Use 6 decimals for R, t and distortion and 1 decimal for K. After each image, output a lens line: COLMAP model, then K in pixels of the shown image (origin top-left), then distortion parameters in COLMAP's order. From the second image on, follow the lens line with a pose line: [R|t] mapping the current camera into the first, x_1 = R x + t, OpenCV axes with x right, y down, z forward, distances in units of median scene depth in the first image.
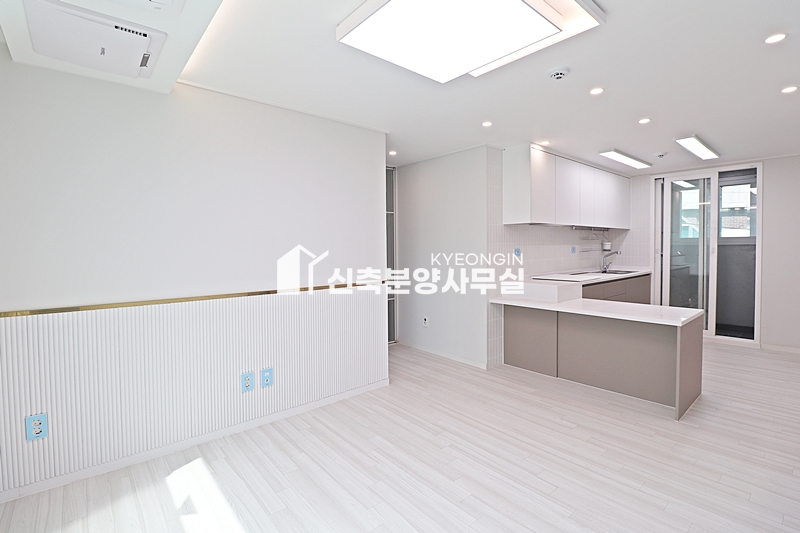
lens RADIAL K [[370.0, 0, 407.6], [0, 370.0, 259.0], [0, 0, 1]] dist [-0.000919, -0.013311]
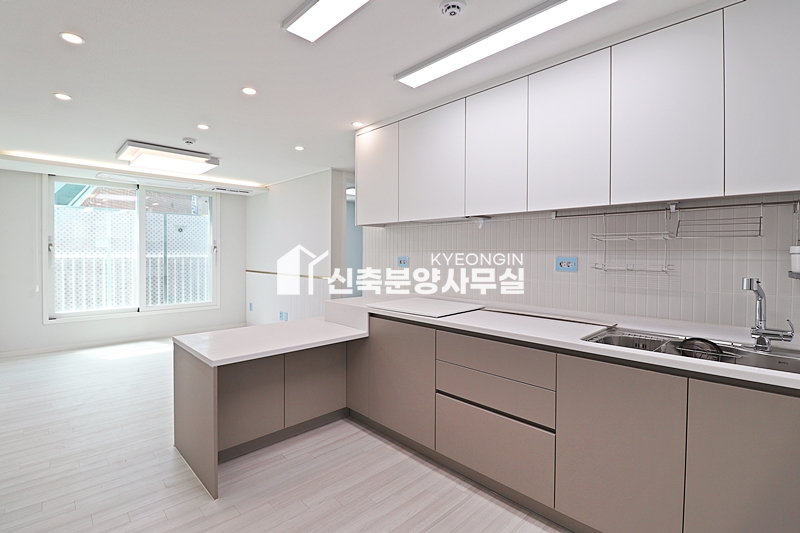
lens RADIAL K [[376.0, 0, 400.6], [0, 376.0, 258.8], [0, 0, 1]] dist [-0.001802, -0.014424]
pose [[0.055442, 0.027282, -0.998089, 1.262439], [-0.035388, 0.999052, 0.025343, -0.051395], [0.997835, 0.033915, 0.056355, 1.119740]]
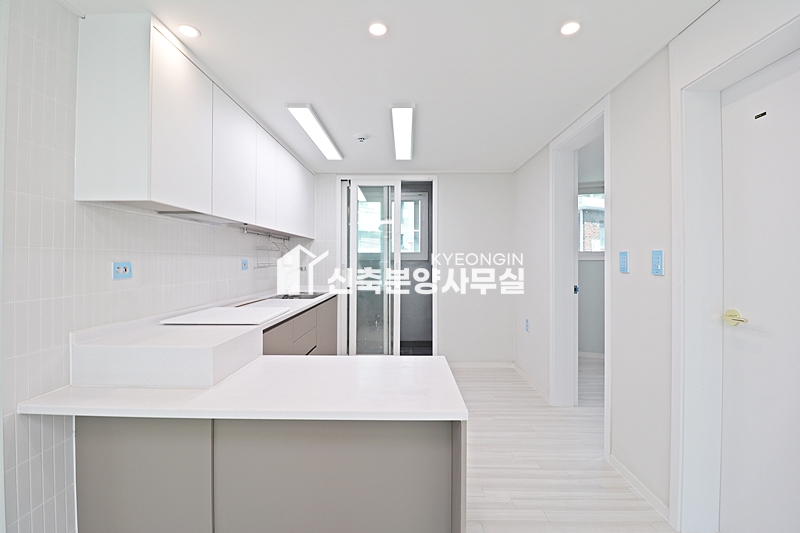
lens RADIAL K [[378.1, 0, 401.8], [0, 378.1, 259.0], [0, 0, 1]] dist [-0.001354, -0.014163]
pose [[0.679151, 0.014473, 0.733856, 0.225647], [0.014495, 0.999346, -0.033123, -0.014120], [-0.733856, 0.033133, 0.678497, 0.524226]]
